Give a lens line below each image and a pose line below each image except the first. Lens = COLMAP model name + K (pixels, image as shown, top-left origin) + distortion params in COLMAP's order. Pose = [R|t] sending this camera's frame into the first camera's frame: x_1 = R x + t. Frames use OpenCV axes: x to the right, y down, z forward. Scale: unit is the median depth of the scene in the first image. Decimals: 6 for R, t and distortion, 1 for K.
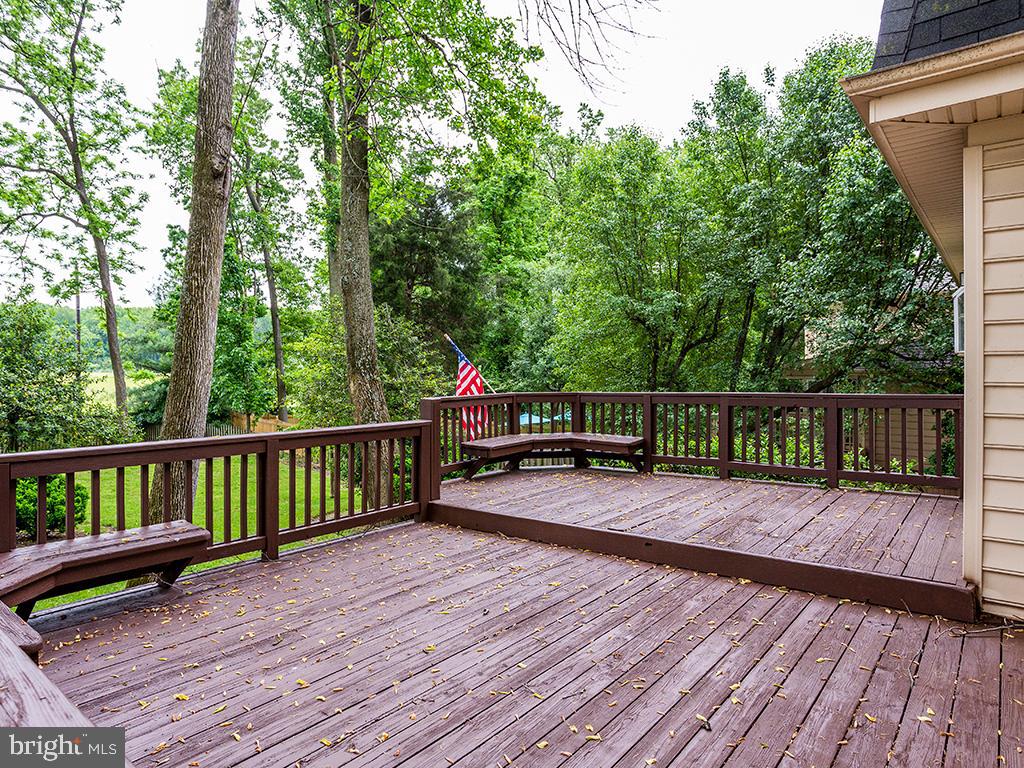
lens RADIAL K [[632.8, 0, 512.1], [0, 632.8, 377.2], [0, 0, 1]] dist [-0.038241, 0.019569]
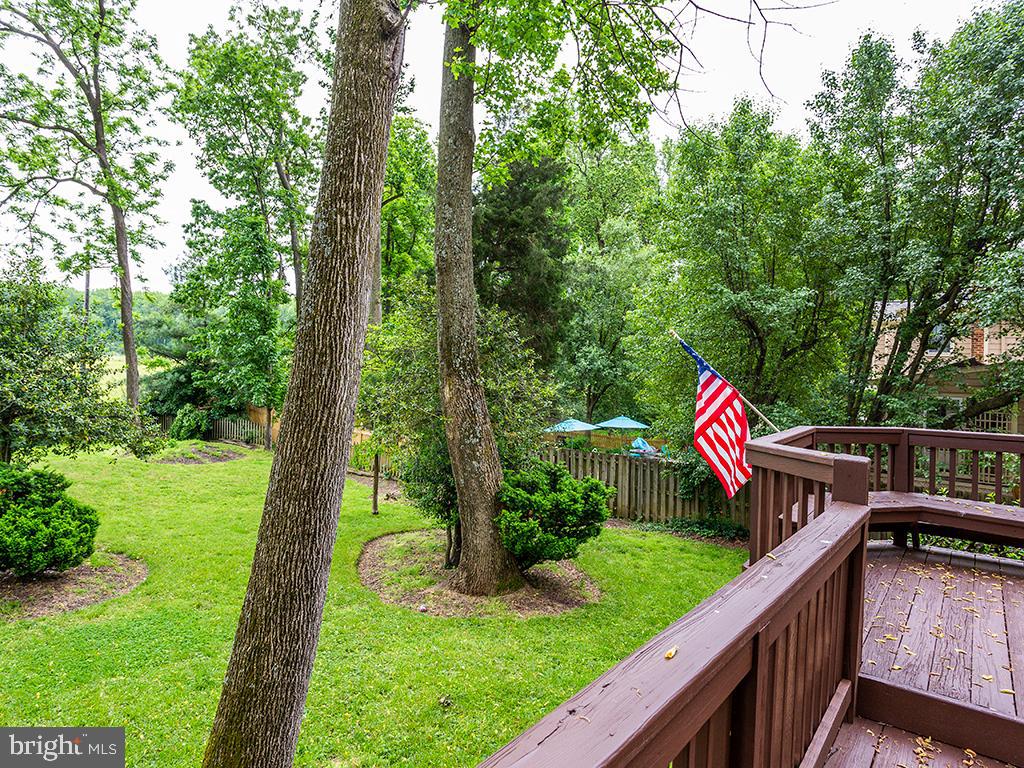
lens RADIAL K [[618.7, 0, 503.5], [0, 618.7, 355.7], [0, 0, 1]] dist [-0.044839, 0.026219]
pose [[0.999347, 0.036128, 0.000650, -0.105714], [-0.036094, 0.998921, -0.029227, -0.006019], [-0.001705, 0.029184, 0.999573, 0.135682]]
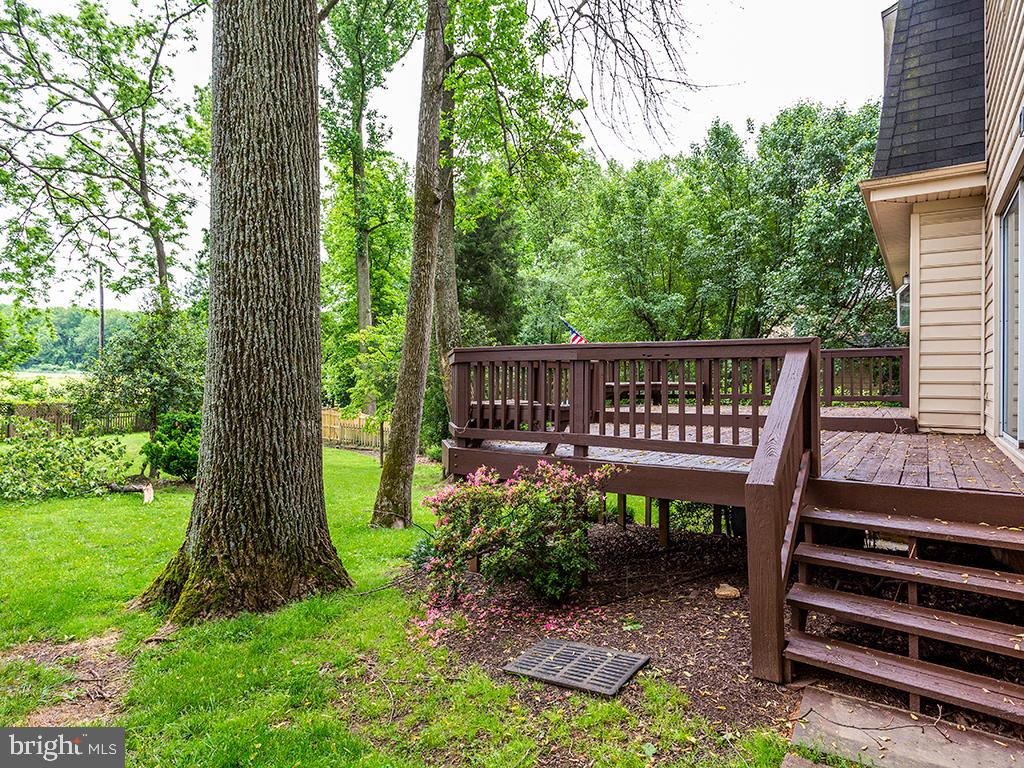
lens RADIAL K [[619.1, 0, 523.5], [0, 619.1, 384.6], [0, 0, 1]] dist [-0.029735, 0.001117]
pose [[0.995573, 0.004515, 0.093888, -0.119269], [-0.004484, 0.999990, -0.000548, 0.033719], [-0.093890, 0.000125, 0.995583, -0.144739]]
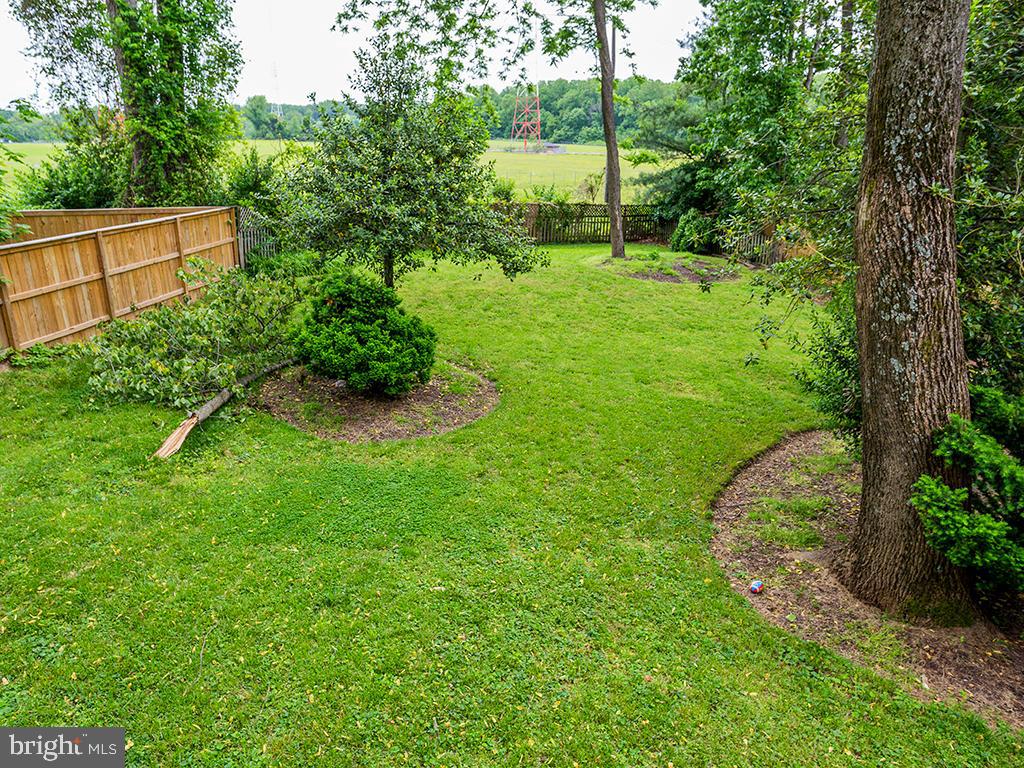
lens RADIAL K [[697.1, 0, 516.6], [0, 697.1, 376.4], [0, 0, 1]] dist [-0.038048, 0.003012]
pose [[0.675842, 0.238012, -0.697559, -0.047791], [-0.018572, 0.951623, 0.306707, -0.007229], [0.736813, -0.194330, 0.647567, 0.320727]]
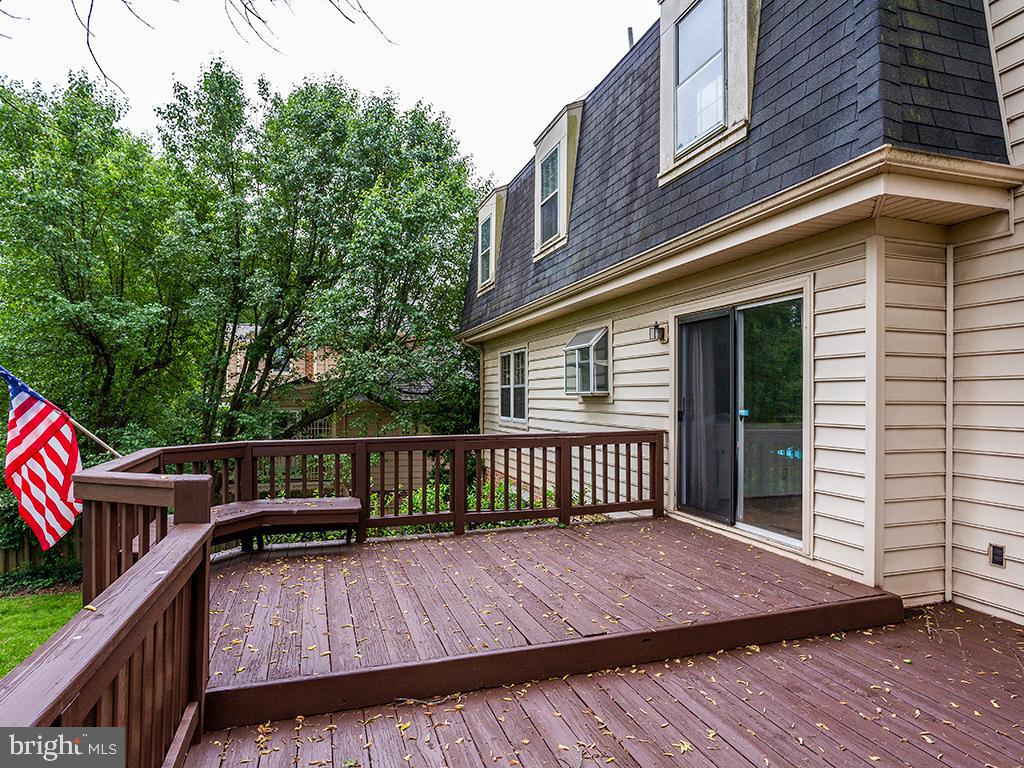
lens RADIAL K [[605.8, 0, 511.7], [0, 605.8, 398.0], [0, 0, 1]] dist [-0.014686, 0.000644]
pose [[0.555260, 0.004973, 0.831662, -0.098539], [0.003351, 0.999961, -0.008216, -0.006111], [-0.831670, 0.007348, 0.555222, 0.140693]]
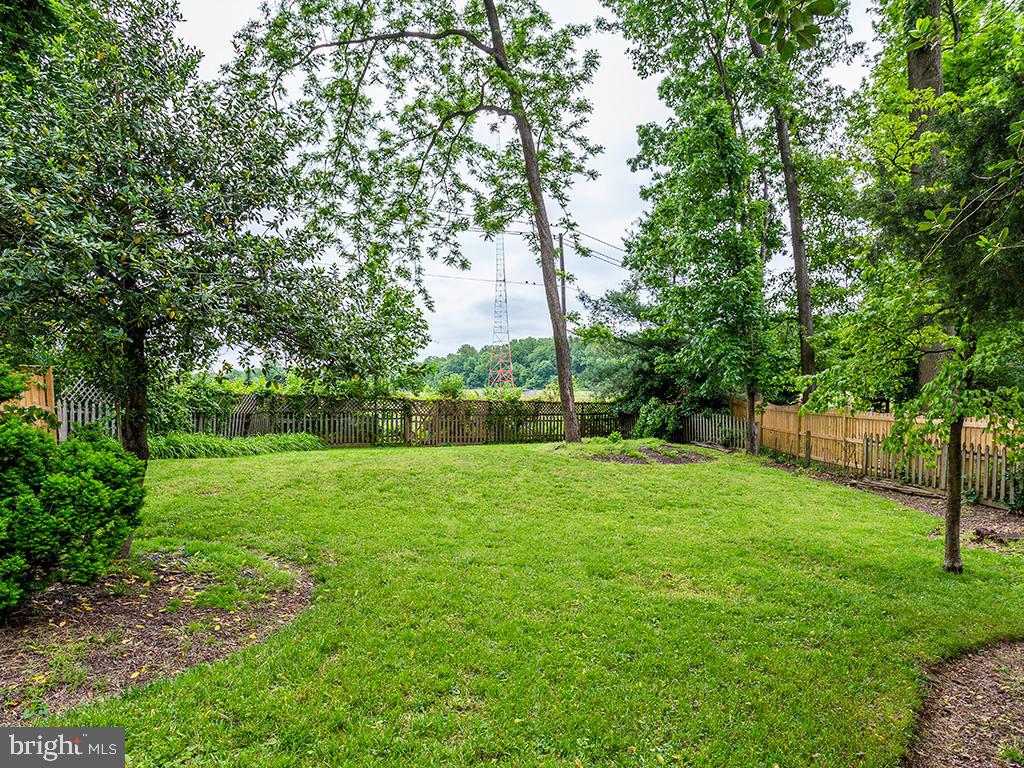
lens RADIAL K [[603.1, 0, 516.7], [0, 603.1, 446.0], [0, 0, 1]] dist [-0.015125, 0.001236]
pose [[0.694882, 0.032705, -0.718380, -0.193934], [0.018260, 0.997841, 0.063090, 0.085642], [0.718892, -0.056957, 0.692784, 0.532920]]
